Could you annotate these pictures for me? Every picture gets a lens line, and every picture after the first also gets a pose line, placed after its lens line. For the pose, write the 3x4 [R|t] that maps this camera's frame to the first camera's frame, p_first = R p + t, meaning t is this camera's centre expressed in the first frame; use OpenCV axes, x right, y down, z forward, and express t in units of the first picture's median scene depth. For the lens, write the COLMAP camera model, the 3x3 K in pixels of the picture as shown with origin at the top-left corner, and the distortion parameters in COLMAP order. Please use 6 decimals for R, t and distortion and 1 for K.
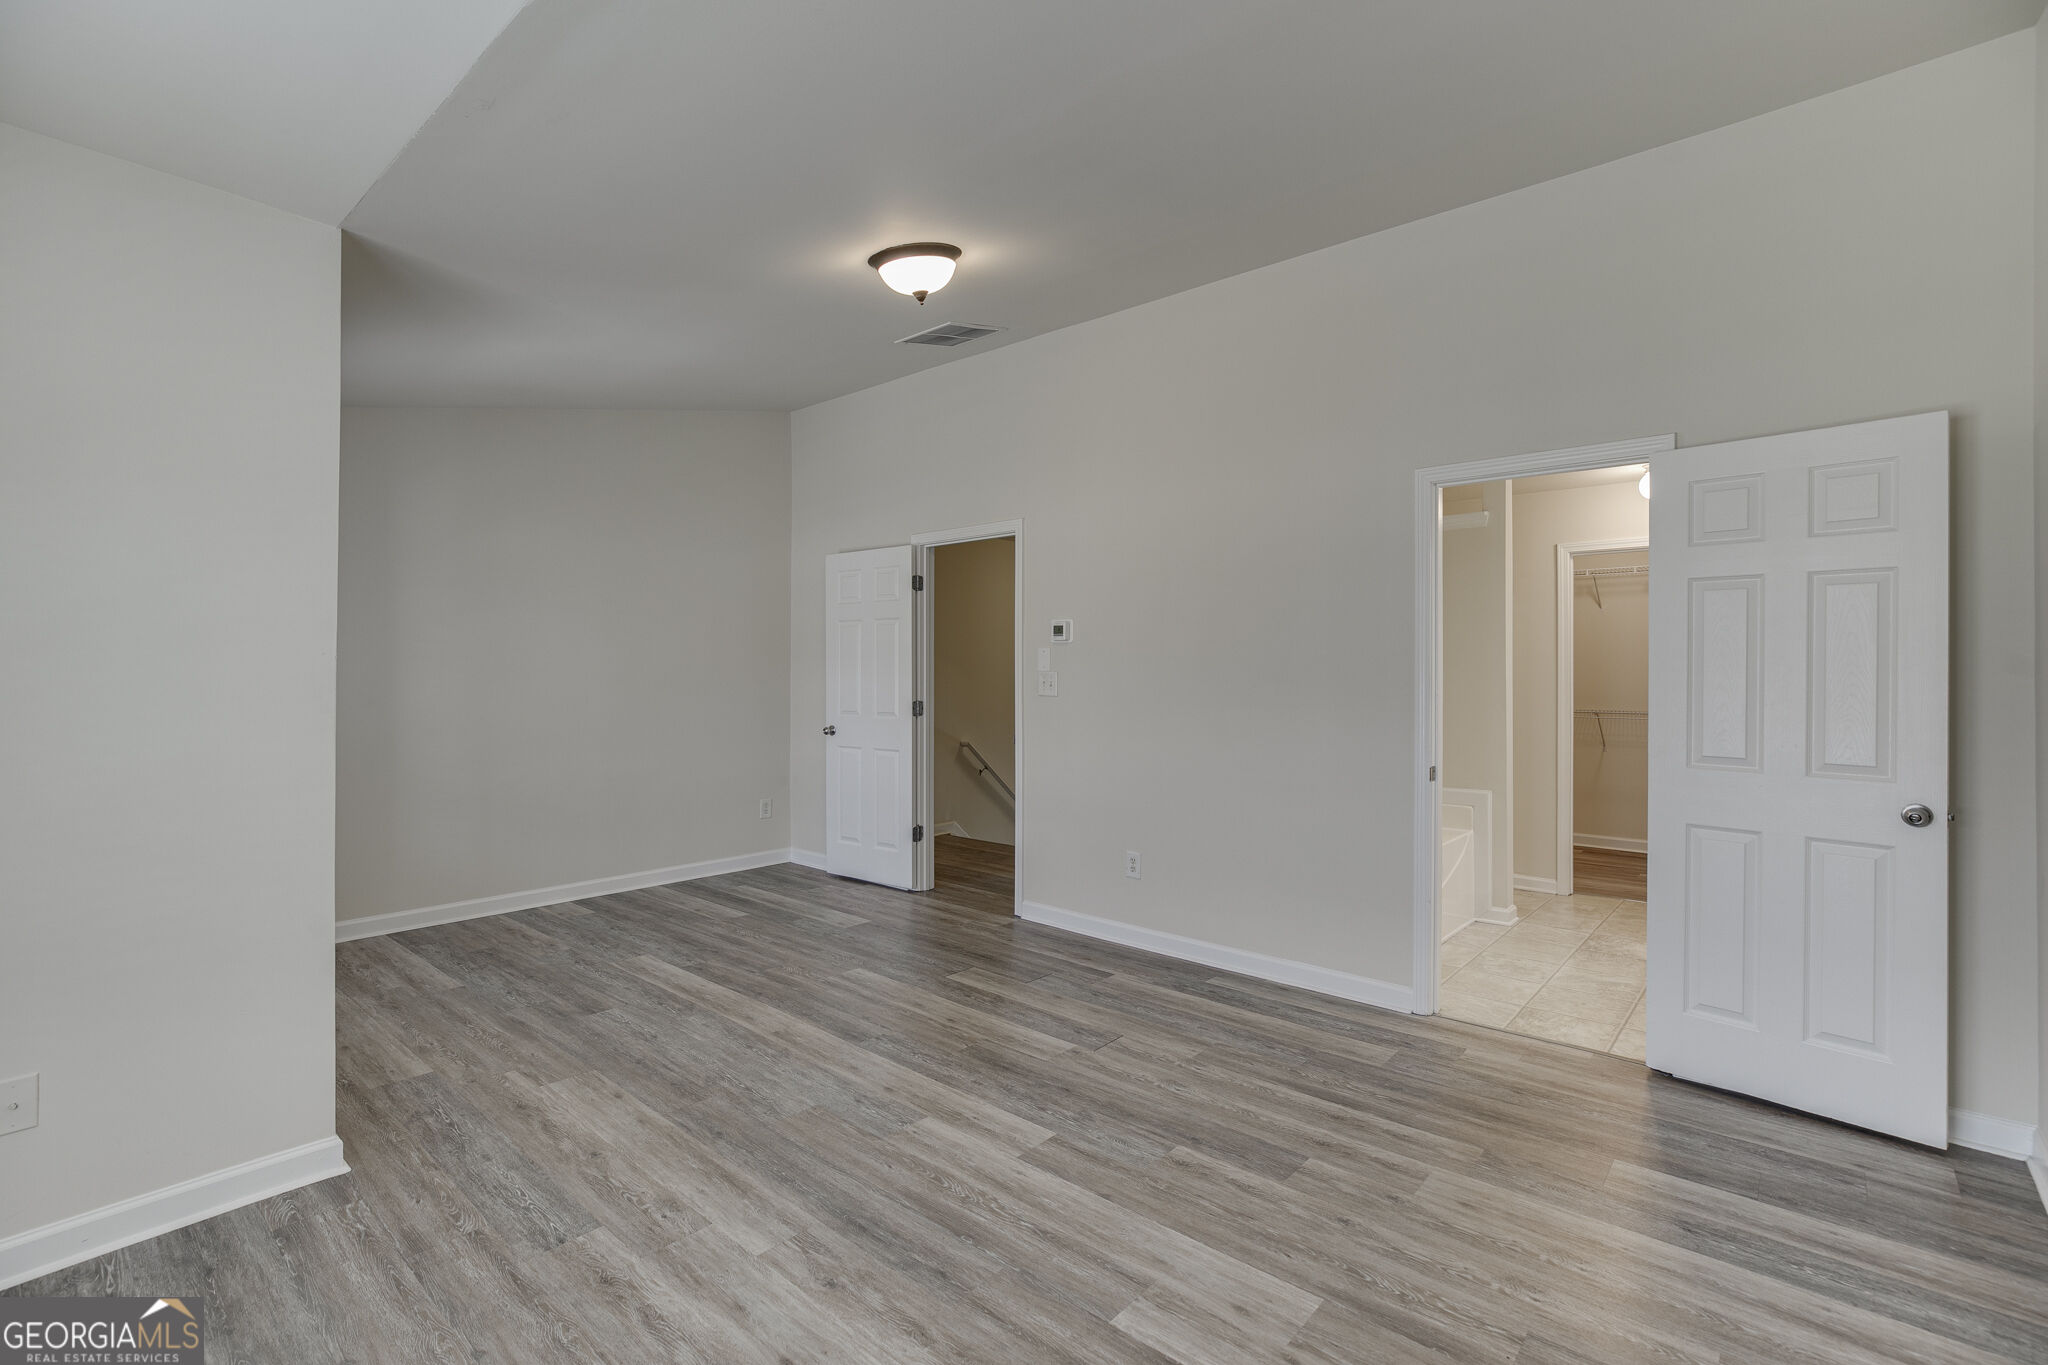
lens RADIAL K [[924.4, 0, 1022.5], [0, 924.4, 683.4], [0, 0, 1]] dist [-0.016362, 0.007205]
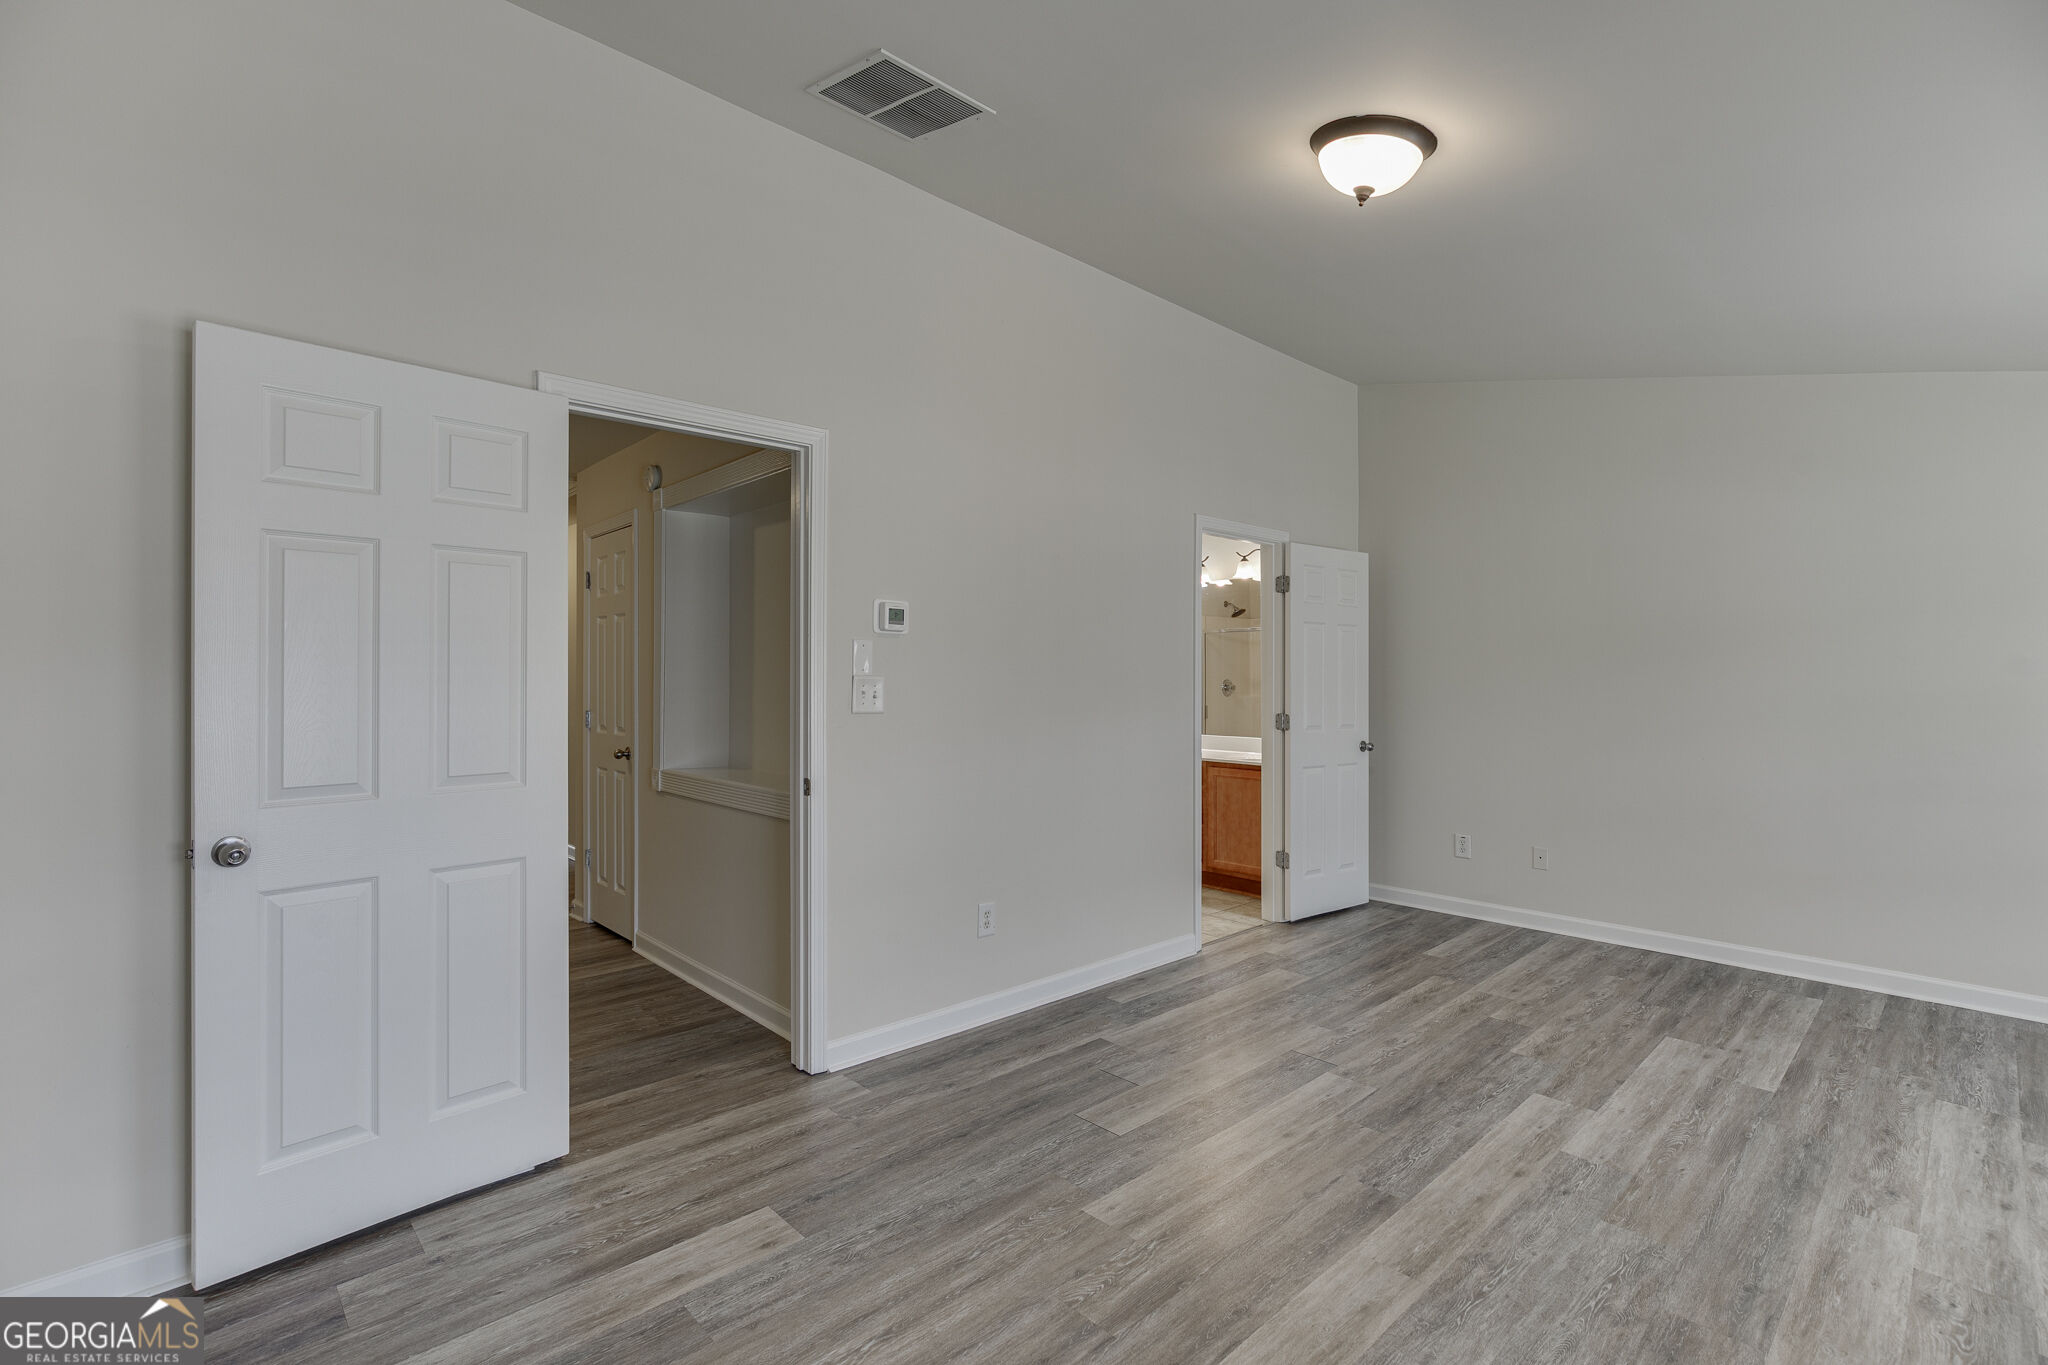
lens RADIAL K [[924.4, 0, 1019.8], [0, 924.4, 669.1], [0, 0, 1]] dist [-0.016362, 0.007205]
pose [[0.097071, 0.006319, 0.995257, -1.069696], [0.009144, 0.999932, -0.007241, -0.020948], [-0.995235, 0.009803, 0.097007, 1.422722]]
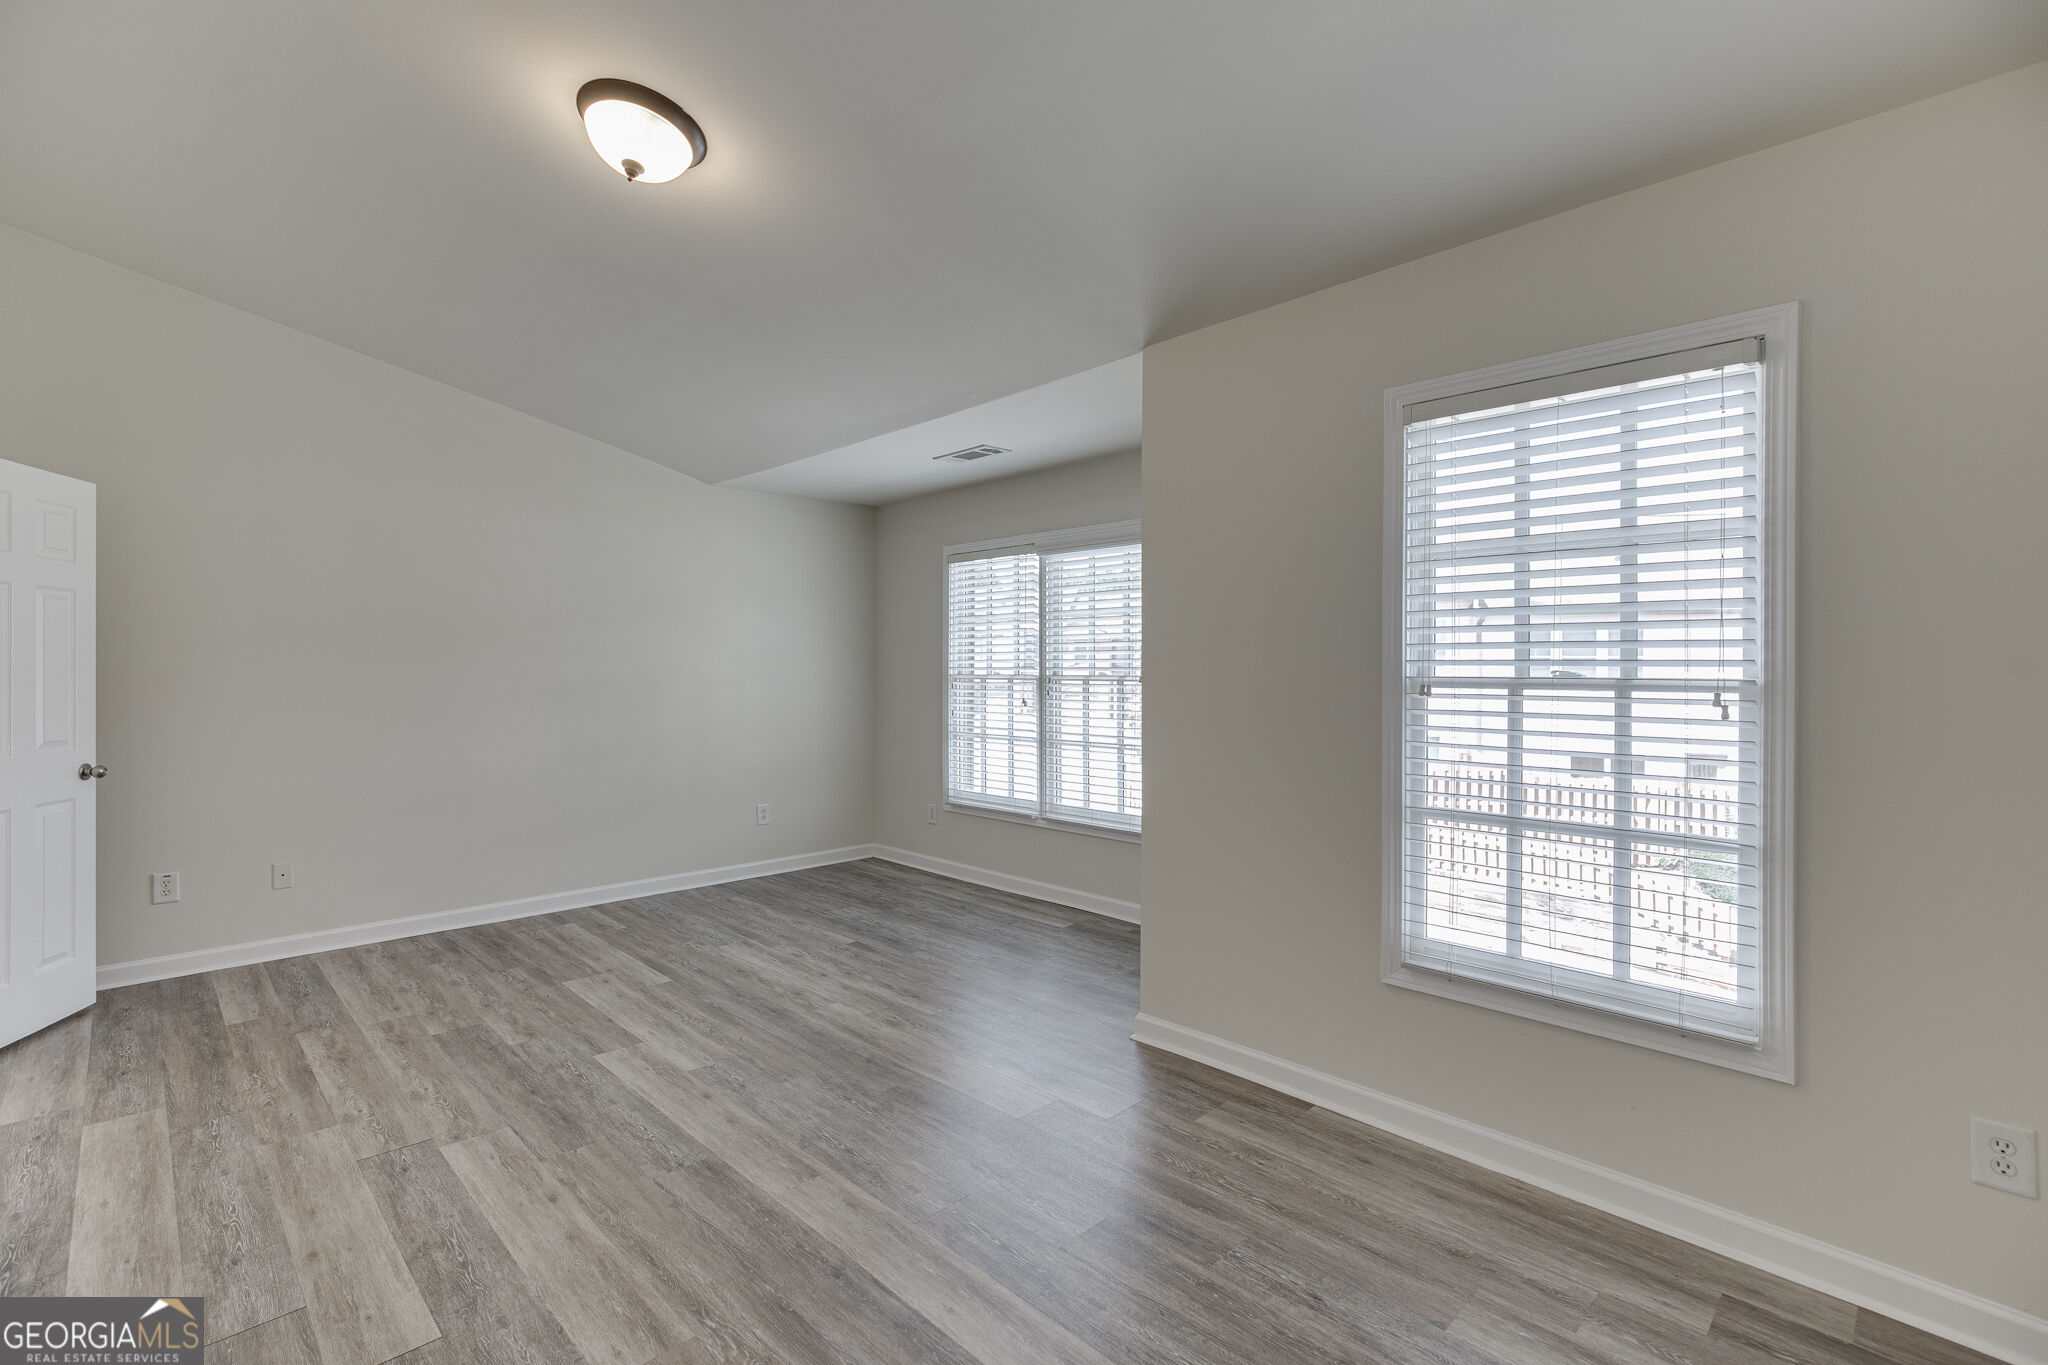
lens RADIAL K [[924.4, 0, 1021.5], [0, 924.4, 685.6], [0, 0, 1]] dist [-0.016362, 0.007205]
pose [[-0.997107, -0.004311, 0.075882, -0.574446], [-0.002026, 0.999543, 0.030166, -0.029628], [-0.075978, 0.029925, -0.996660, 2.017458]]
